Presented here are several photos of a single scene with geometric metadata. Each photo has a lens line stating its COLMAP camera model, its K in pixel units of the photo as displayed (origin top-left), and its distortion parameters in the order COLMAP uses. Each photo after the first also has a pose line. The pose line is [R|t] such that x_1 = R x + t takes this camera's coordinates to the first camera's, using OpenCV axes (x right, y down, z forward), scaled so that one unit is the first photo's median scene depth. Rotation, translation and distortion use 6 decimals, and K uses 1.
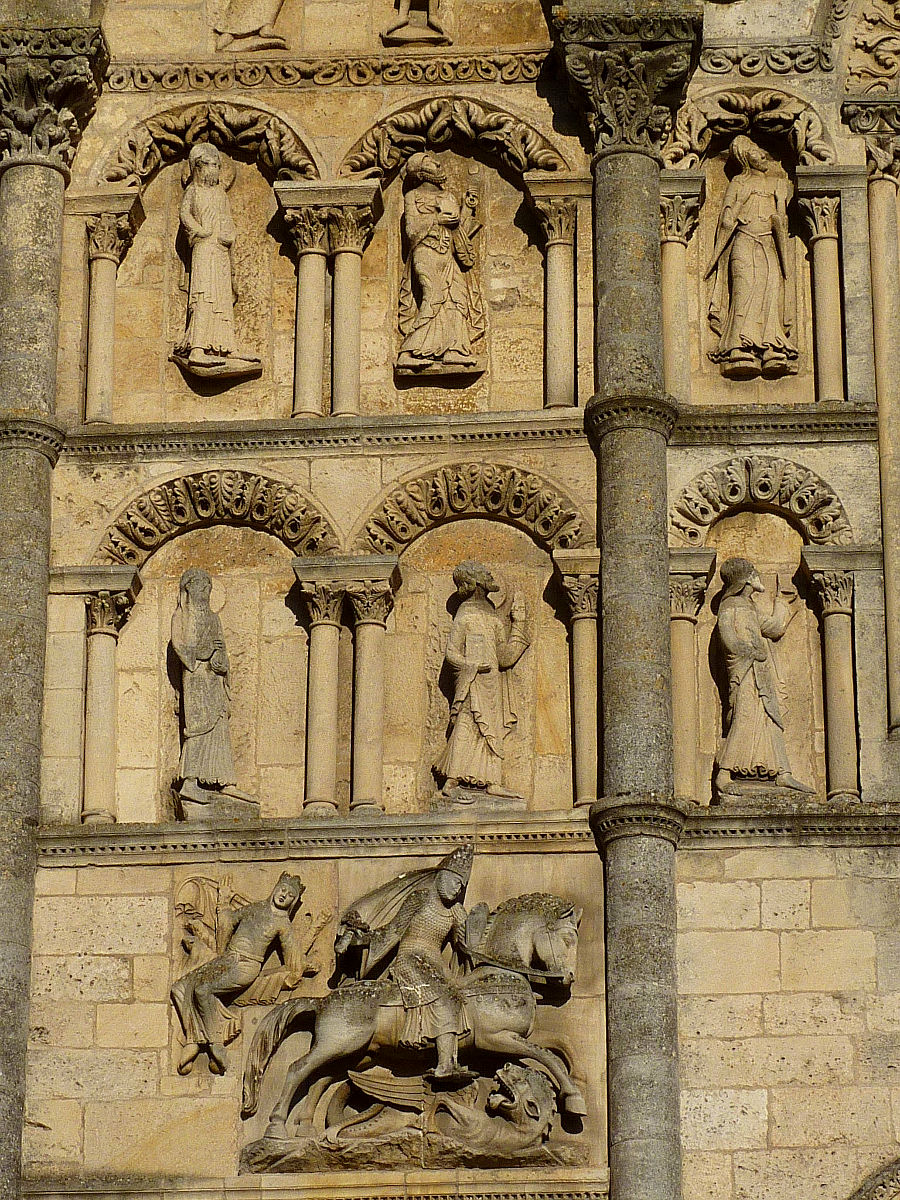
lens RADIAL K [[4179.1, 0, 449.6], [0, 4179.1, 601.0], [0, 0, 1]] dist [-0.097100, 0.000000]
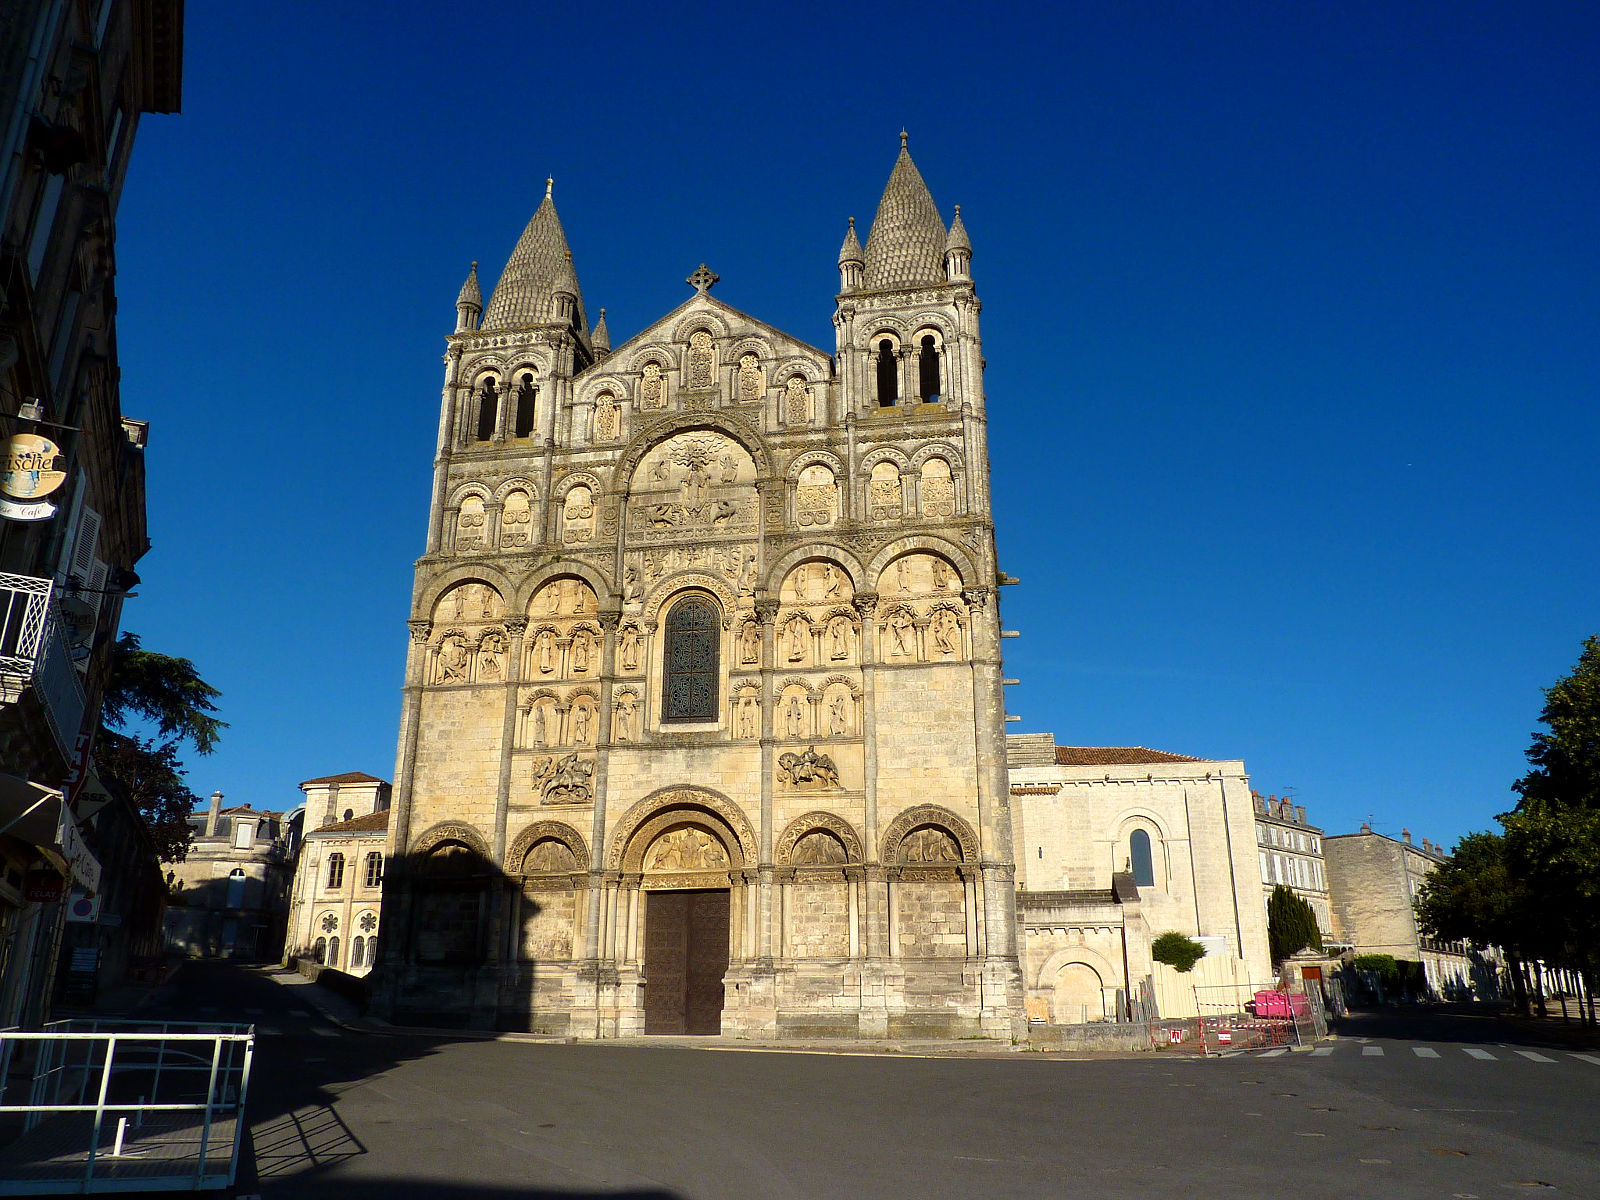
lens RADIAL K [[1180.5, 0, 803.4], [0, 1180.5, 598.2], [0, 0, 1]] dist [-0.019193, -0.019591]
pose [[0.995346, -0.035536, -0.089569, 0.497396], [0.041550, 0.996941, 0.066198, -0.268340], [0.086943, -0.069612, 0.993778, -0.711340]]
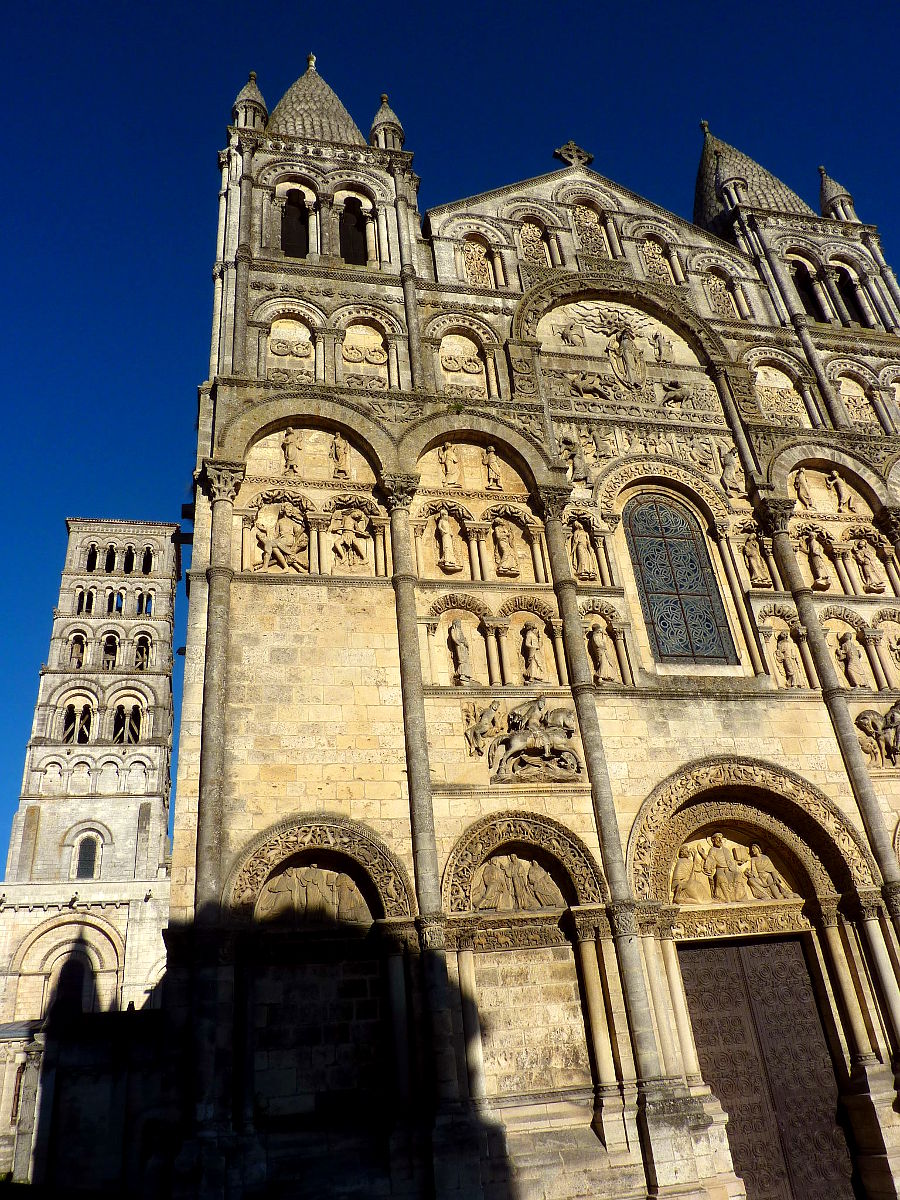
lens RADIAL K [[885.3, 0, 451.5], [0, 885.3, 597.4], [0, 0, 1]] dist [-0.019193, -0.019591]
pose [[0.953579, 0.069825, 0.292936, -0.291902], [-0.032034, 0.990748, -0.131878, 0.075869], [-0.299434, 0.116372, 0.946994, 0.269472]]
